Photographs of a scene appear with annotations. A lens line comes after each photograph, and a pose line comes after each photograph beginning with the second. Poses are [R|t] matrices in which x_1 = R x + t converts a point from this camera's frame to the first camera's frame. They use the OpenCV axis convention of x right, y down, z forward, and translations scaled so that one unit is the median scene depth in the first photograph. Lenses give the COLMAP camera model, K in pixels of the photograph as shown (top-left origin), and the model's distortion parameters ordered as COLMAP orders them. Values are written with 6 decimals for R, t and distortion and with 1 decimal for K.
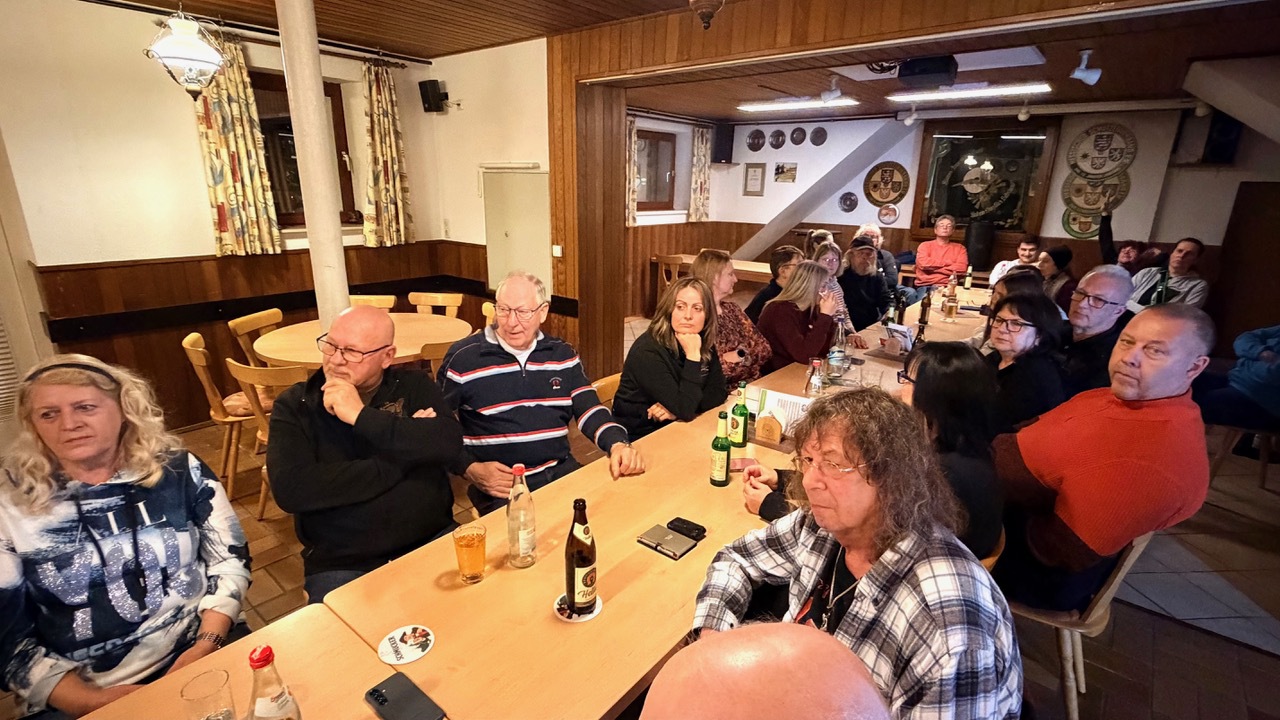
lens RADIAL K [[608.9, 0, 639.1], [0, 608.9, 363.2], [0, 0, 1]] dist [0.003205, -0.000822]
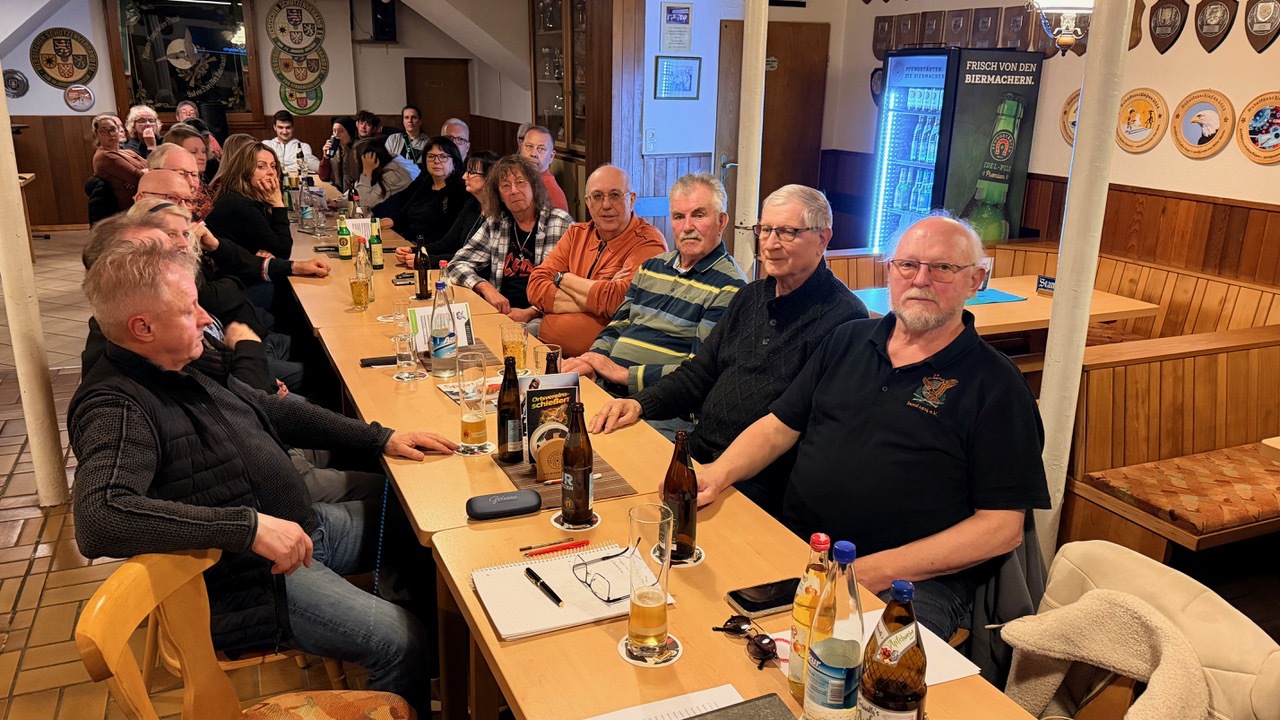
lens RADIAL K [[979.8, 0, 646.4], [0, 979.8, 371.0], [0, 0, 1]] dist [0.026071, -0.028346]
pose [[0.457787, -0.273935, 0.845807, -0.466282], [0.246913, 0.953097, 0.175044, 0.047631], [-0.854087, 0.128708, 0.503954, -0.214899]]
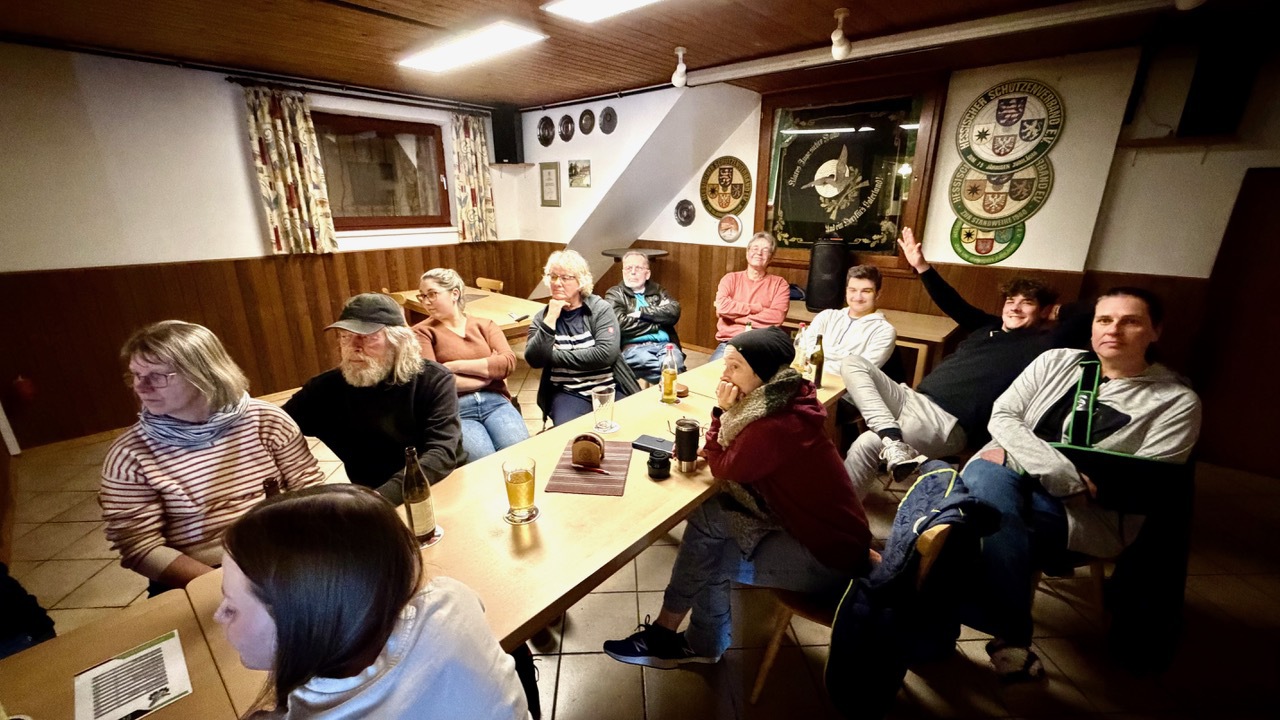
lens RADIAL K [[503.3, 0, 642.3], [0, 503.3, 363.0], [0, 0, 1]] dist [-0.000187, 0.001293]
pose [[0.998745, 0.000682, -0.050084, 0.383136], [0.000657, 0.999643, 0.026716, -0.110467], [0.050084, -0.026715, 0.998388, 0.429350]]
